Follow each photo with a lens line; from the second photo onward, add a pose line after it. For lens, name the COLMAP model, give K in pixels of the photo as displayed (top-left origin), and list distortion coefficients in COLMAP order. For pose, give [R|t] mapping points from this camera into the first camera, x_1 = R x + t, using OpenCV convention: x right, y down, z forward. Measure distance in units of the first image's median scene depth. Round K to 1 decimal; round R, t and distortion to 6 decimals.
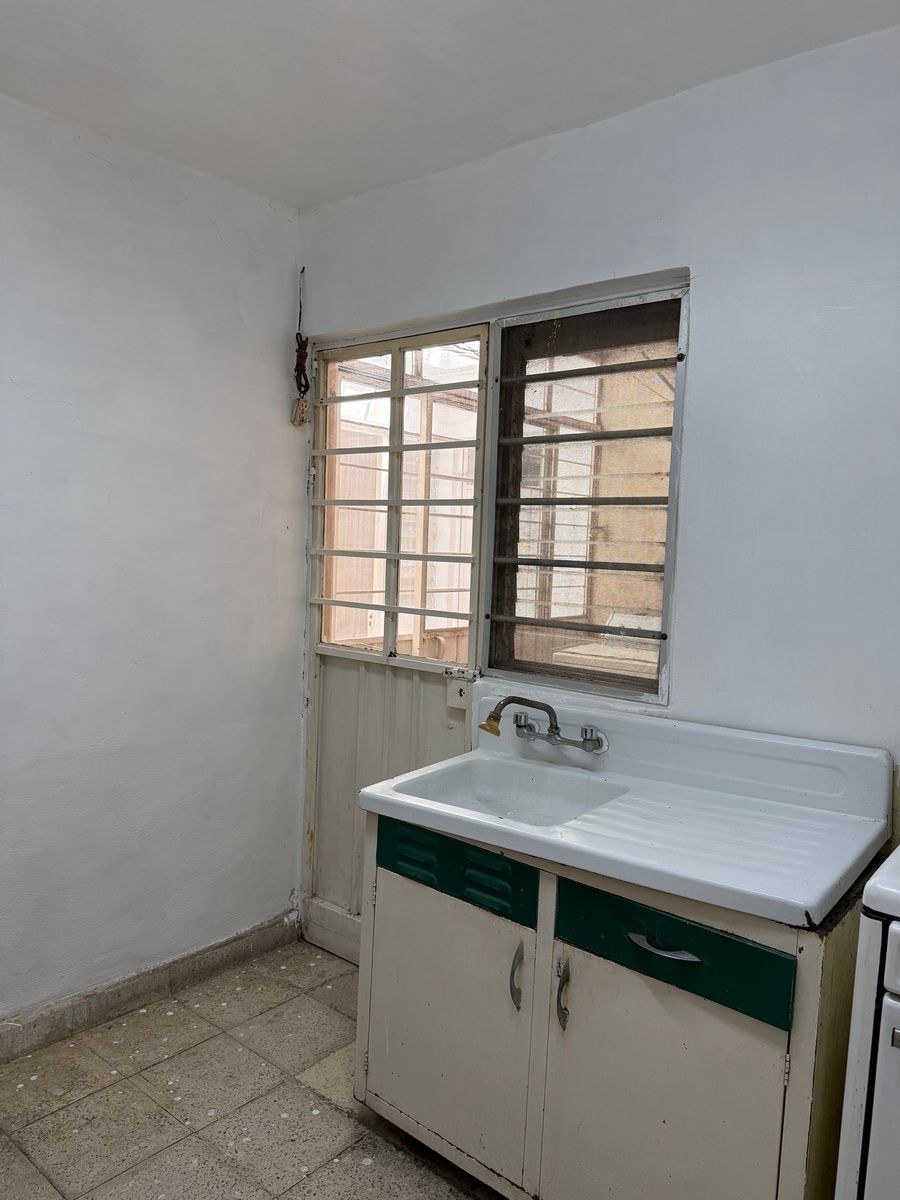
lens RADIAL K [[812.4, 0, 451.6], [0, 812.4, 605.5], [0, 0, 1]] dist [0.129015, -0.209017]
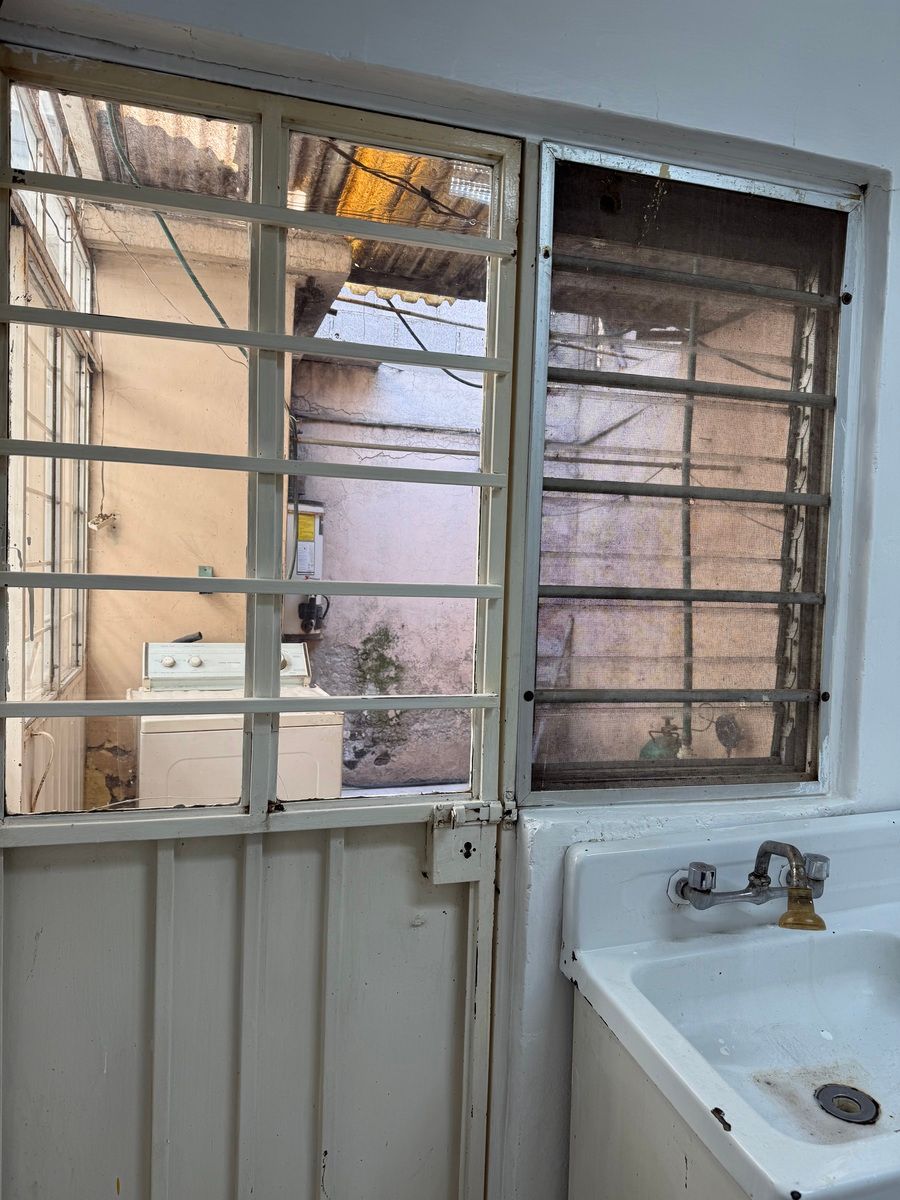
lens RADIAL K [[812.4, 0, 451.6], [0, 812.4, 605.5], [0, 0, 1]] dist [0.129015, -0.209017]
pose [[0.575233, -0.057670, 0.815954, -0.426223], [0.051491, 0.998086, 0.034242, -0.068424], [-0.816367, 0.022317, 0.577102, 0.737965]]
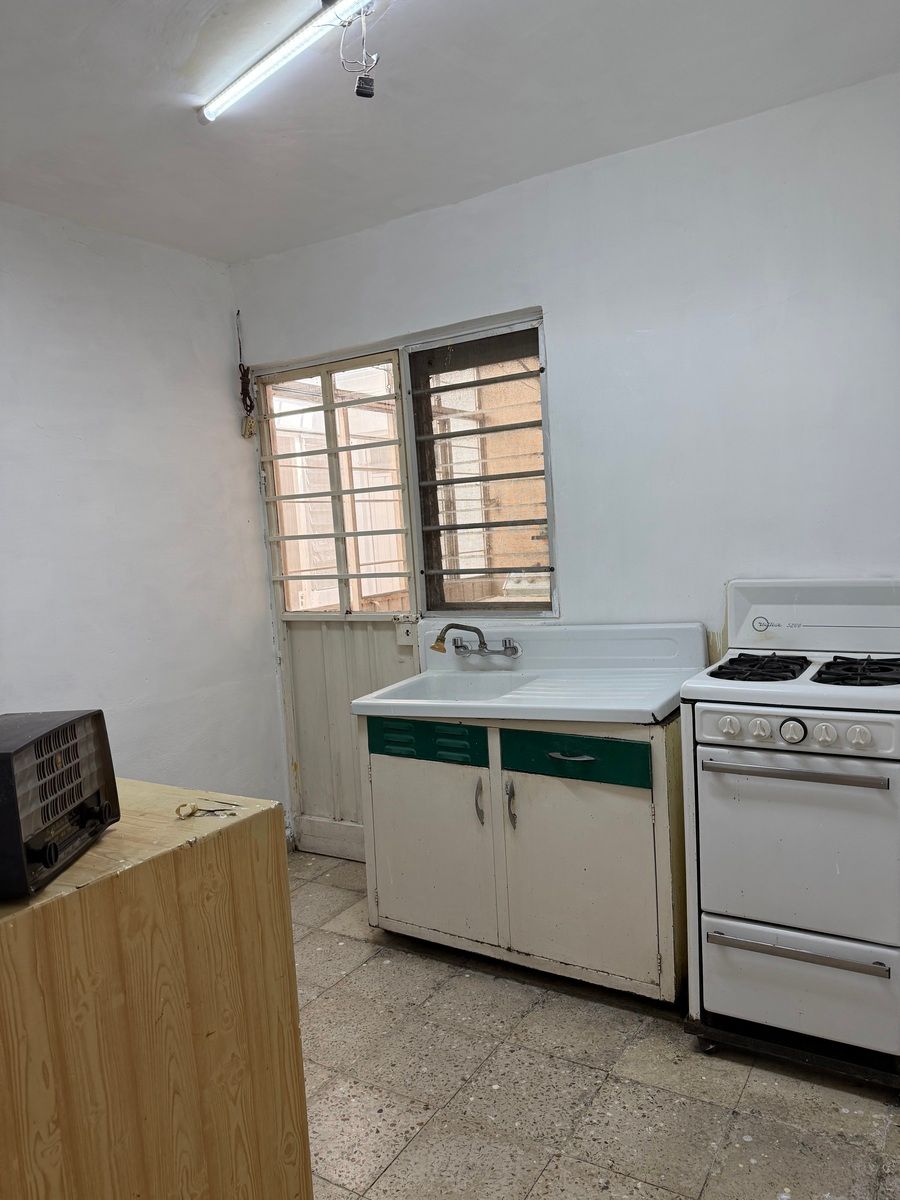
lens RADIAL K [[812.4, 0, 451.6], [0, 812.4, 605.5], [0, 0, 1]] dist [0.129015, -0.209017]
pose [[0.985262, -0.112062, 0.129234, -0.086334], [0.109883, 0.993657, 0.023893, 0.041596], [-0.131092, -0.009341, 0.991326, -0.319110]]
